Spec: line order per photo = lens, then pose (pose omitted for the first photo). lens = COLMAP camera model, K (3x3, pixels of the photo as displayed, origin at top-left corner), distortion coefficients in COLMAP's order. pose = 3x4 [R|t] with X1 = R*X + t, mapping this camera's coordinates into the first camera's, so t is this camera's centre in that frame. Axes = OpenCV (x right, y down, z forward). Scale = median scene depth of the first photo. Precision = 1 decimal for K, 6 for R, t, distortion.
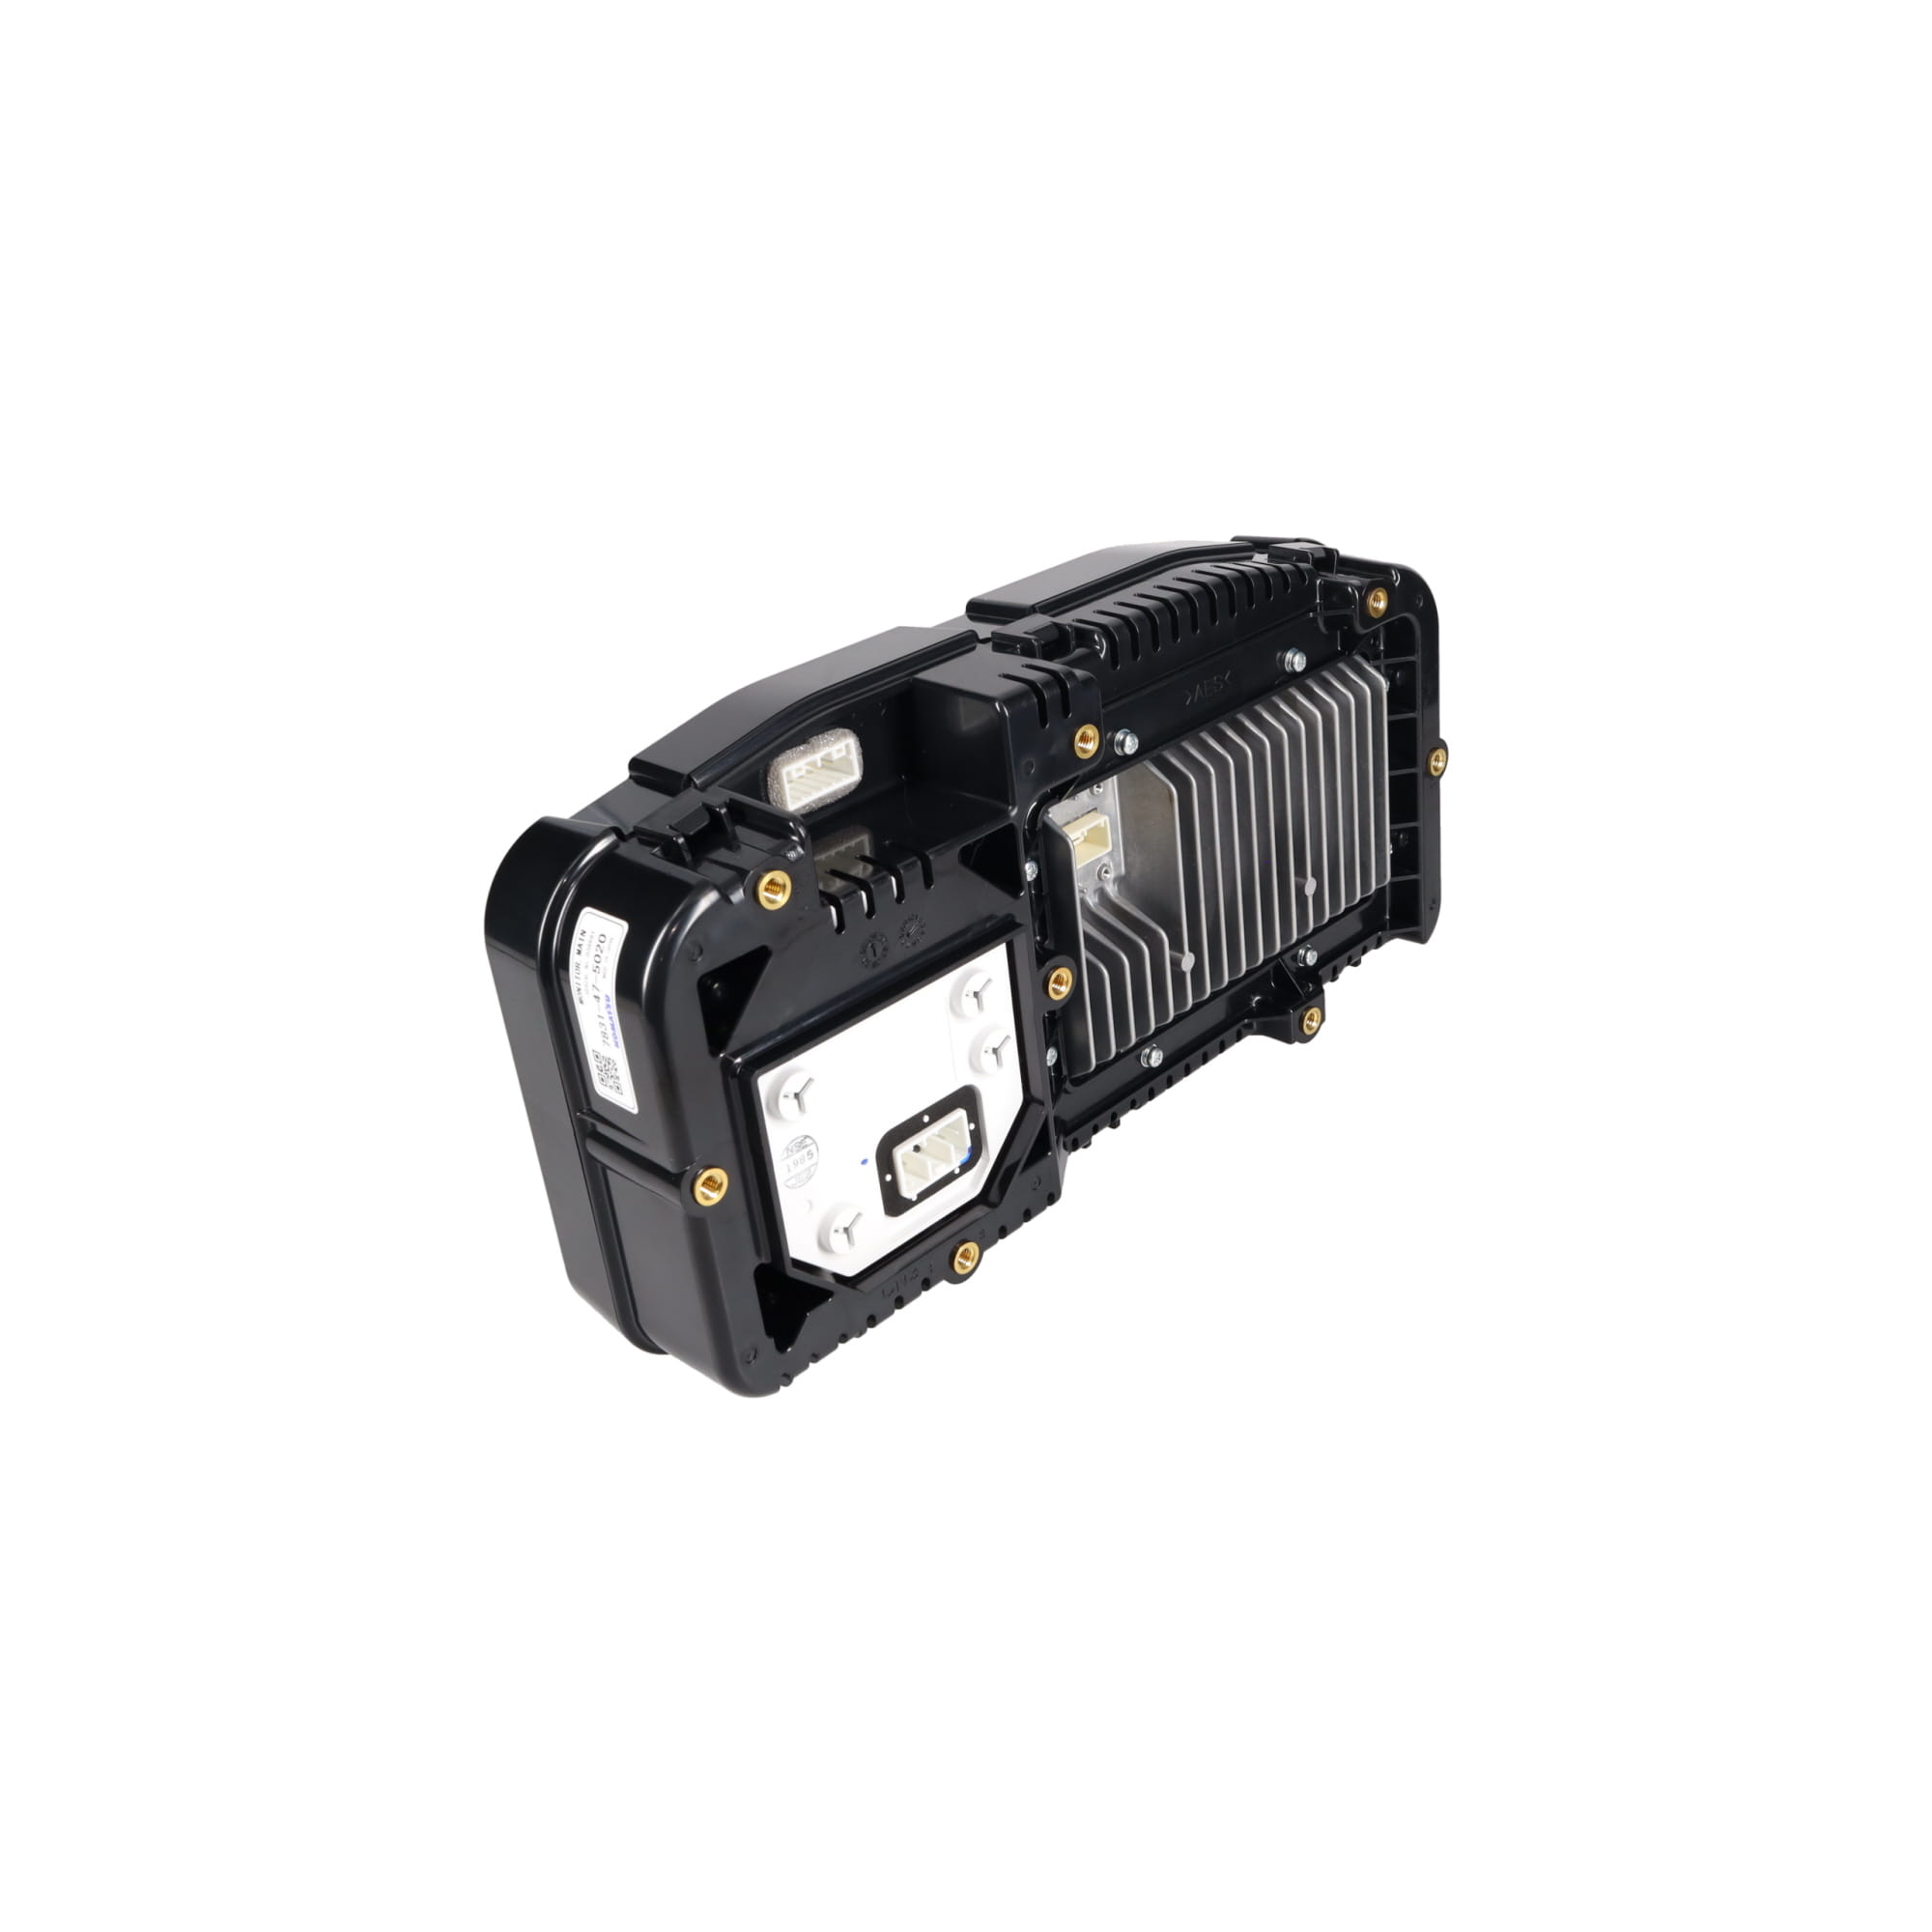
lens RADIAL K [[1879.2, 0, 966.0], [0, 1879.2, 966.0], [0, 0, 1]] dist [-0.006635, -0.001739]
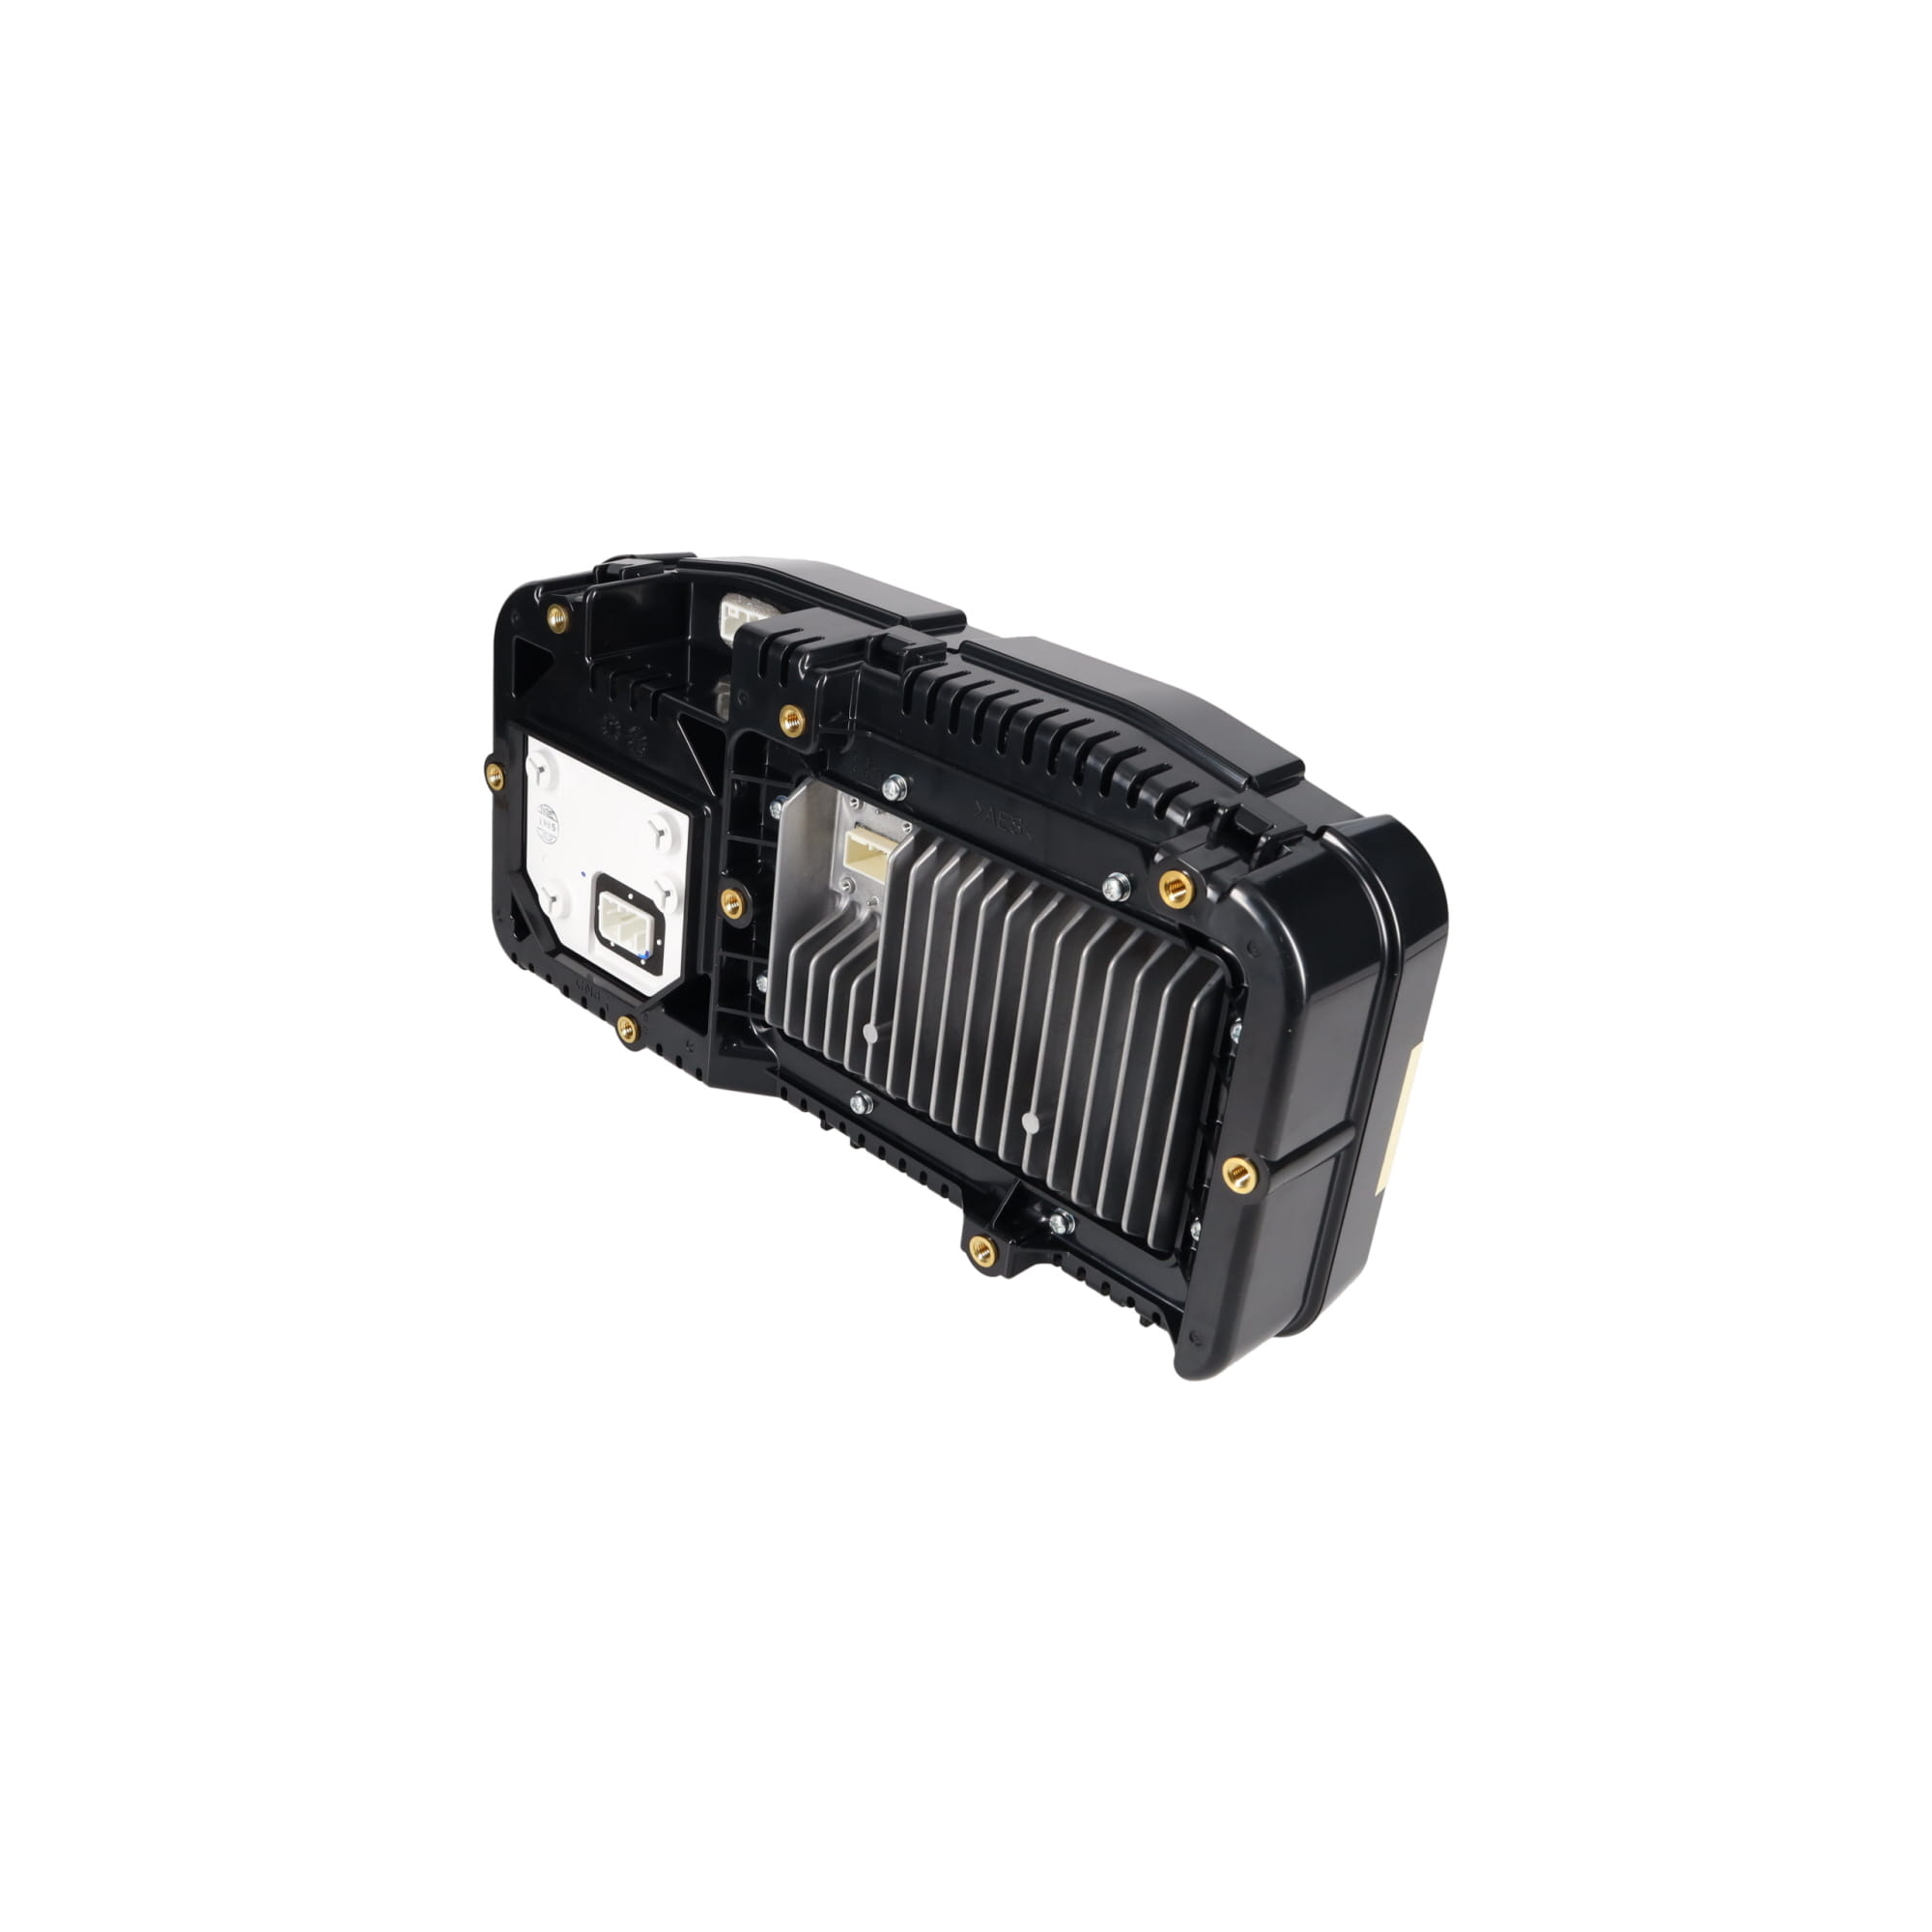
lens RADIAL K [[1879.2, 0, 966.0], [0, 1879.2, 966.0], [0, 0, 1]] dist [-0.006635, -0.001739]
pose [[0.020361, 0.542937, -0.839526, 1.001692], [-0.539780, 0.712774, 0.447873, -0.534539], [0.841560, 0.444040, 0.307580, 0.802711]]
